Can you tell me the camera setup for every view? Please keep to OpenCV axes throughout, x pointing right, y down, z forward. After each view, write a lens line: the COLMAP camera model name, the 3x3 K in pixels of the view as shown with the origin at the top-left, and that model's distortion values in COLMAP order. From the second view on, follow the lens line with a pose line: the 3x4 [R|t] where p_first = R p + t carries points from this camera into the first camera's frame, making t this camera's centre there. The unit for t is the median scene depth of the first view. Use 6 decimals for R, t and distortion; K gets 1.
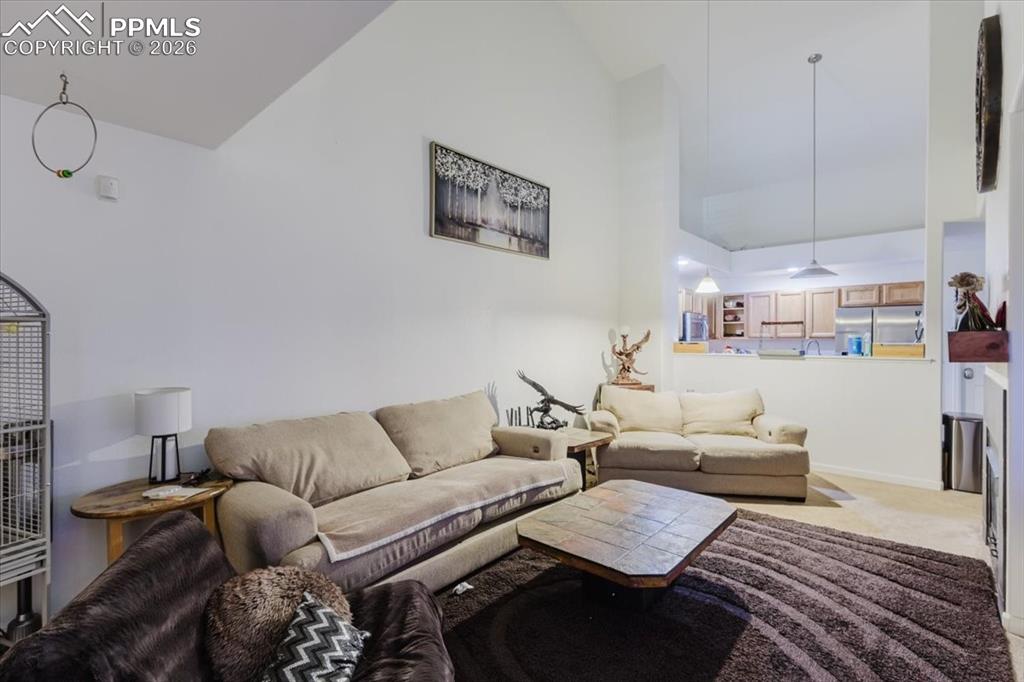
lens RADIAL K [[471.4, 0, 513.3], [0, 471.4, 341.8], [0, 0, 1]] dist [0.001815, 0.003067]
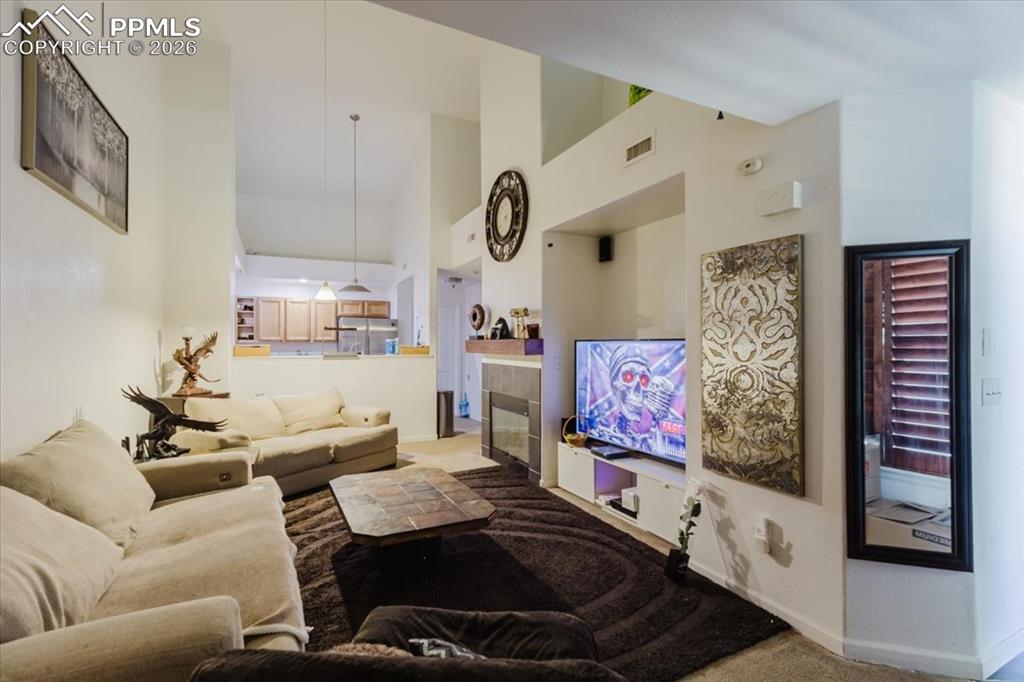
lens RADIAL K [[471.4, 0, 511.5], [0, 471.4, 340.5], [0, 0, 1]] dist [0.001815, 0.003067]
pose [[0.374004, 0.004800, 0.927414, -0.461200], [0.001918, 0.999980, -0.005949, -0.003044], [-0.927425, 0.004003, 0.373988, 0.199119]]
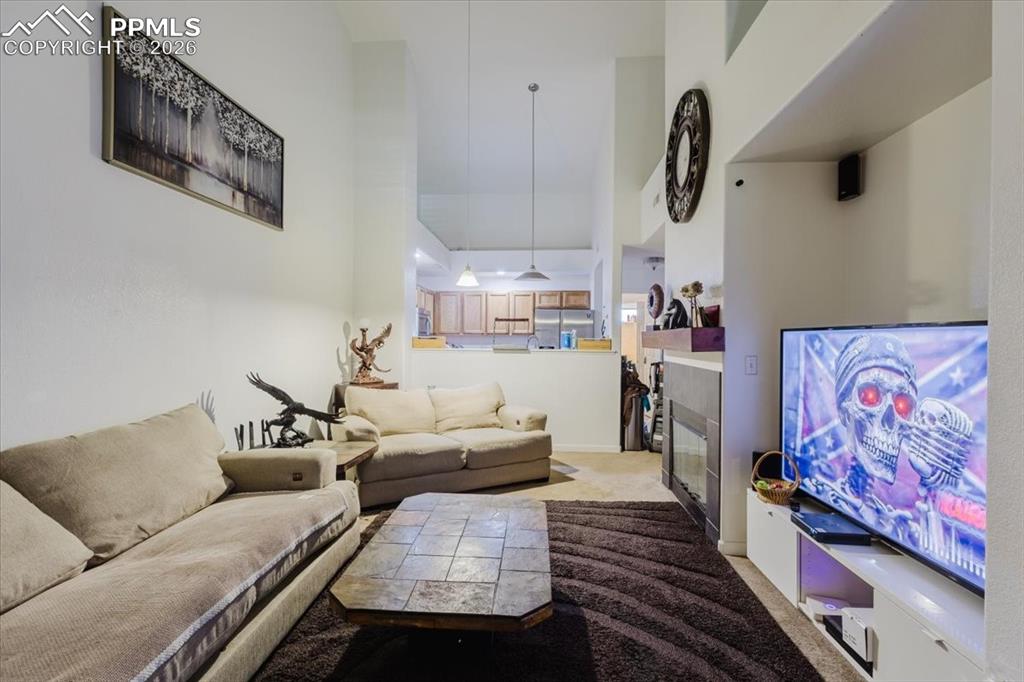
lens RADIAL K [[471.4, 0, 511.5], [0, 471.4, 341.9], [0, 0, 1]] dist [0.001815, 0.003067]
pose [[0.790791, 0.000374, 0.612086, -0.124266], [-0.005015, 0.999970, 0.005869, 0.006088], [-0.612065, -0.007711, 0.790769, 0.171071]]
